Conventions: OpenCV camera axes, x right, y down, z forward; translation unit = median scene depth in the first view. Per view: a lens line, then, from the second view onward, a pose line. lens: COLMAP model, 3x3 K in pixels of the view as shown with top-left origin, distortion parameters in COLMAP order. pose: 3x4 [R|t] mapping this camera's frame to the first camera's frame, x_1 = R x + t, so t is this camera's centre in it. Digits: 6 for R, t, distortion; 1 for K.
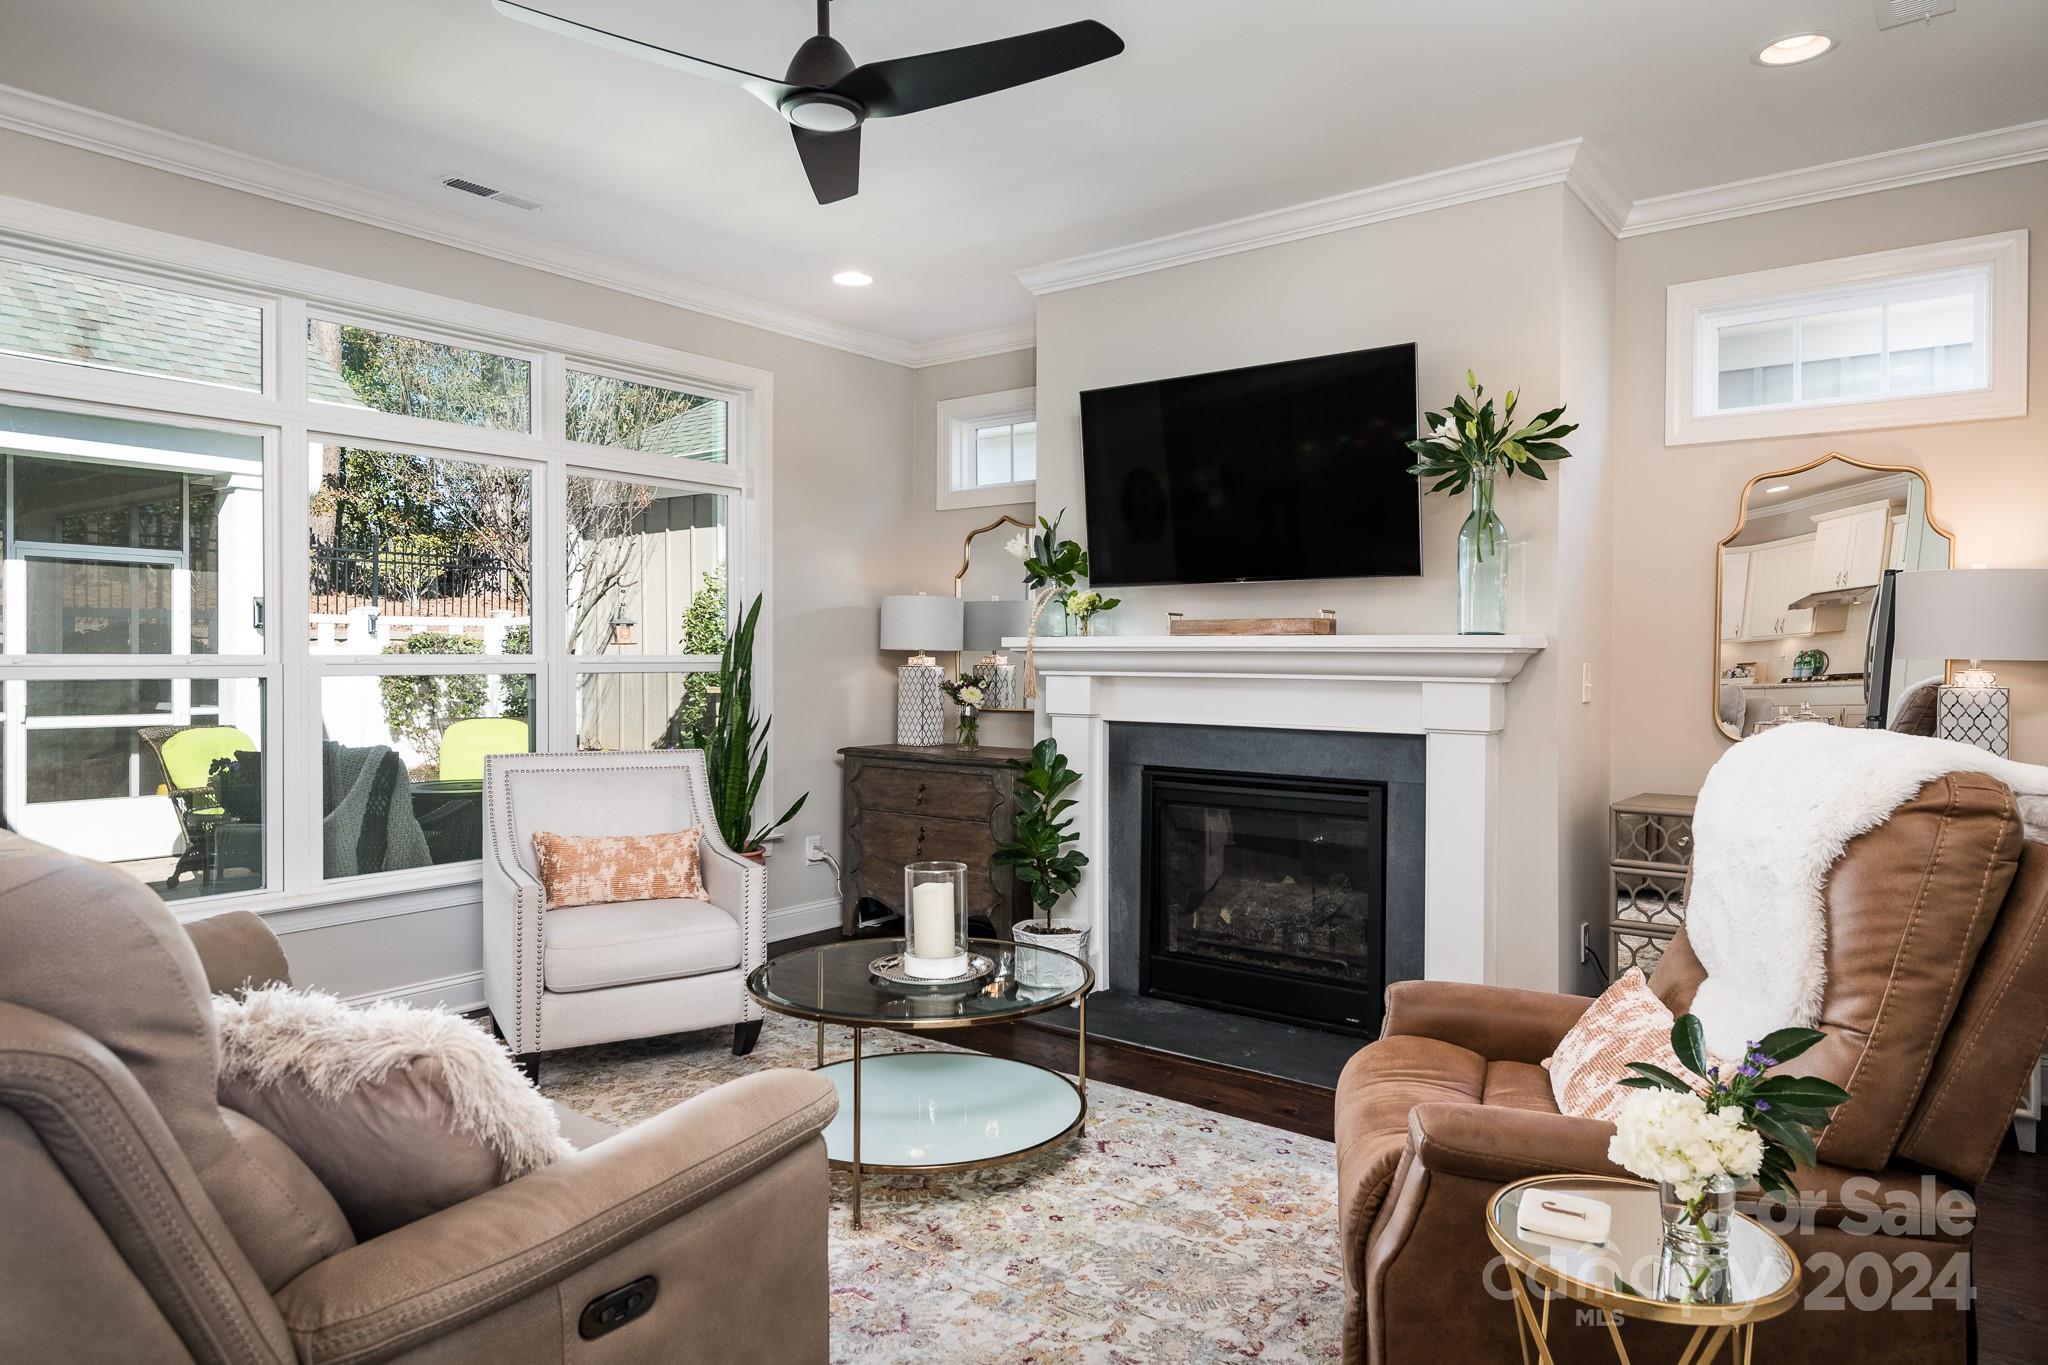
lens RADIAL K [[1285.5, 0, 1084.6], [0, 1285.5, 678.2], [0, 0, 1]] dist [0.028904, -0.008531]
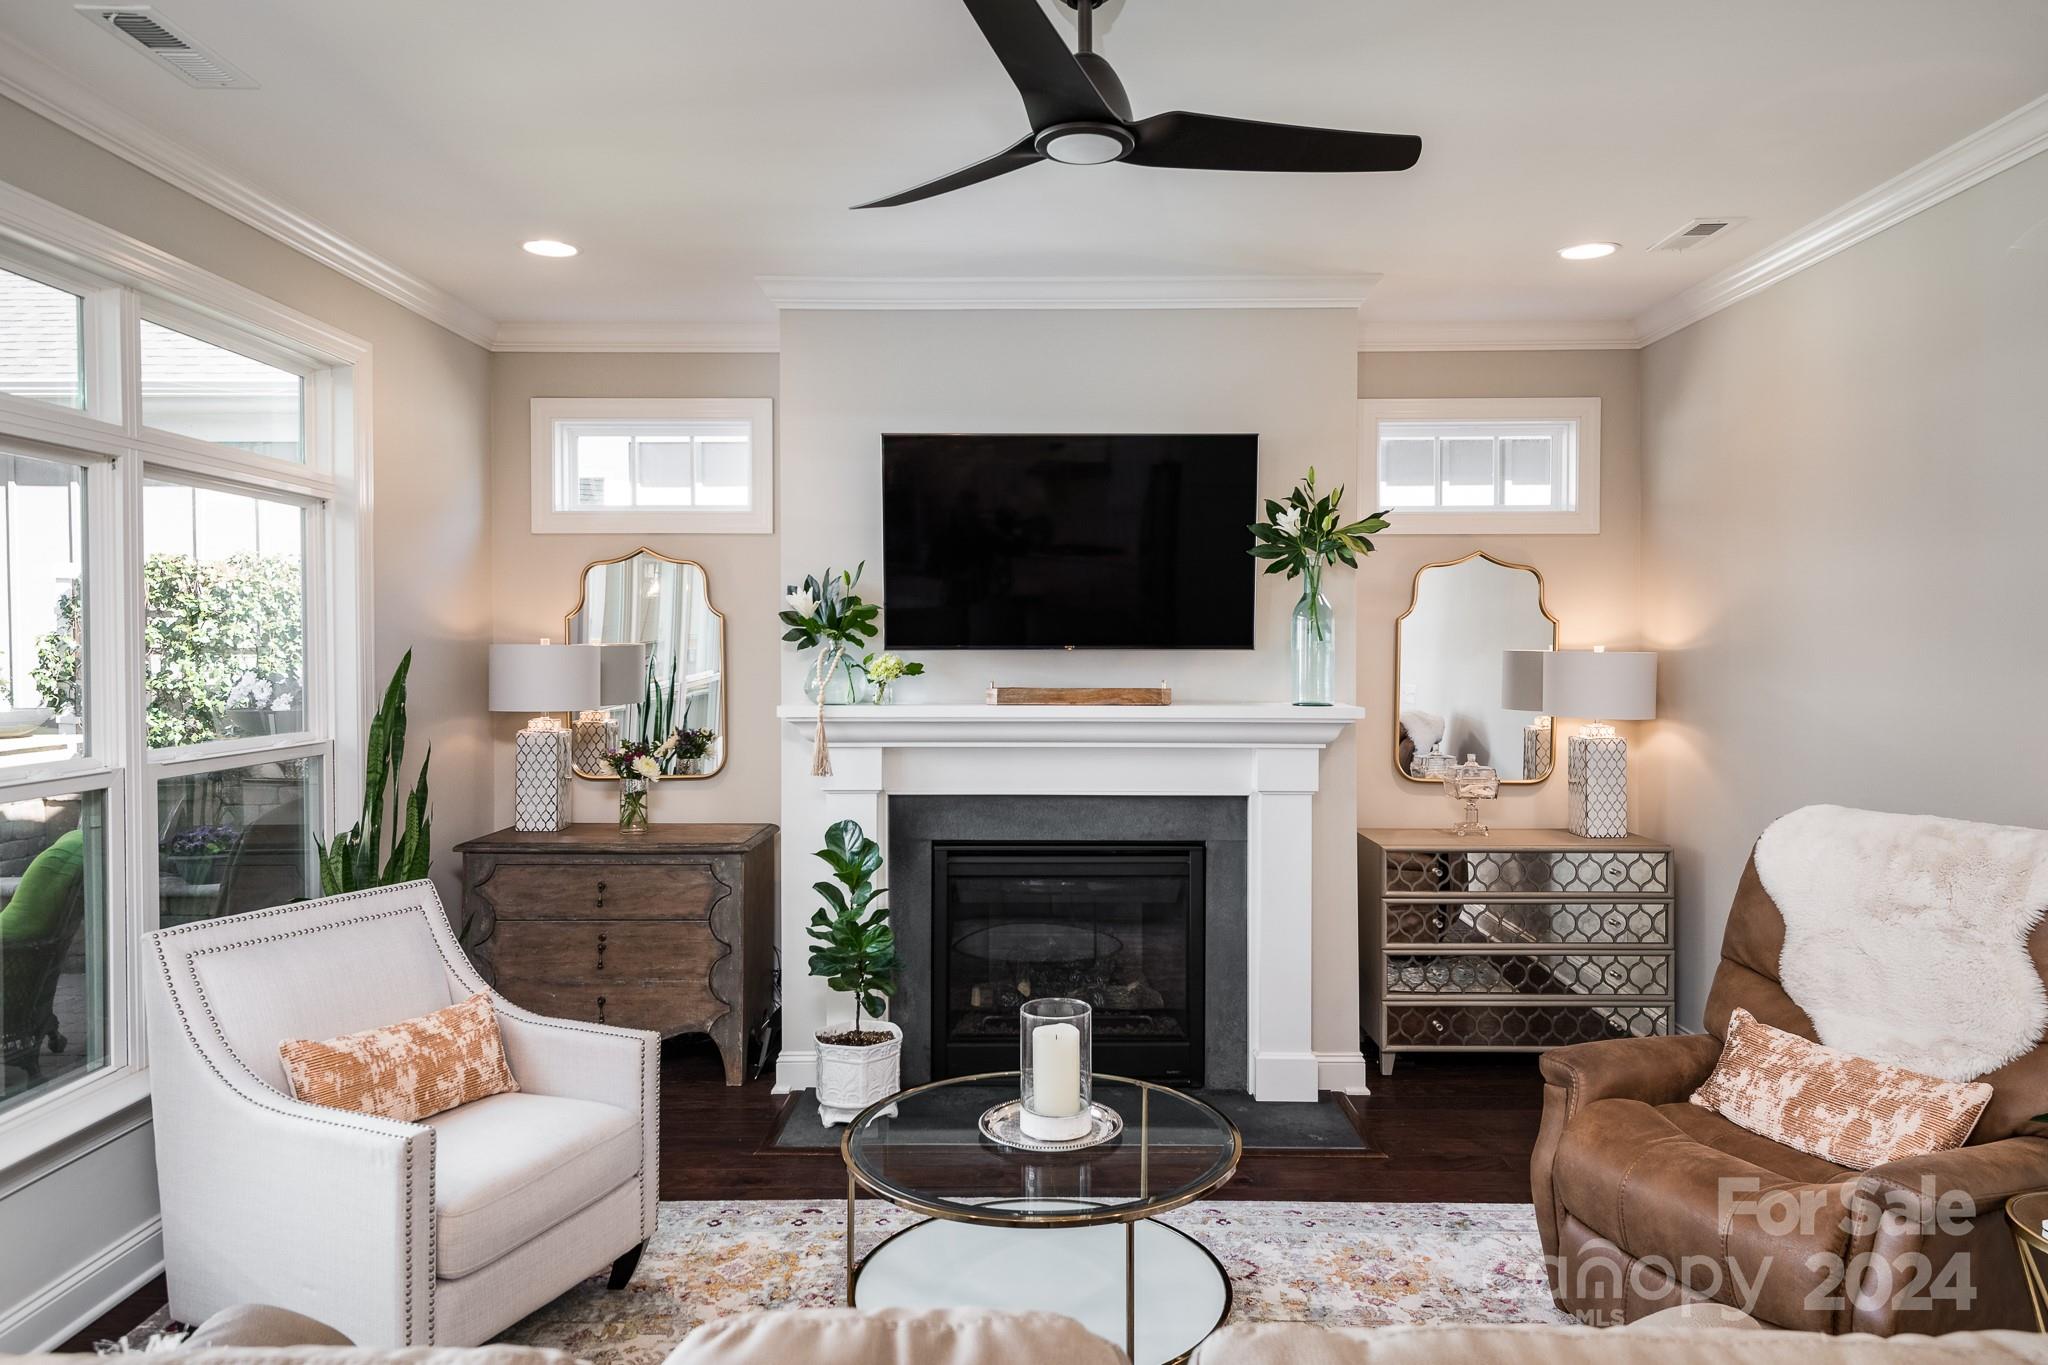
lens RADIAL K [[1285.5, 0, 1026.4], [0, 1285.5, 666.8], [0, 0, 1]] dist [0.028904, -0.008531]
pose [[0.798528, -0.014471, 0.601783, -0.512405], [0.011078, 0.999895, 0.009344, -0.073620], [-0.601855, -0.000795, 0.798605, 0.243435]]
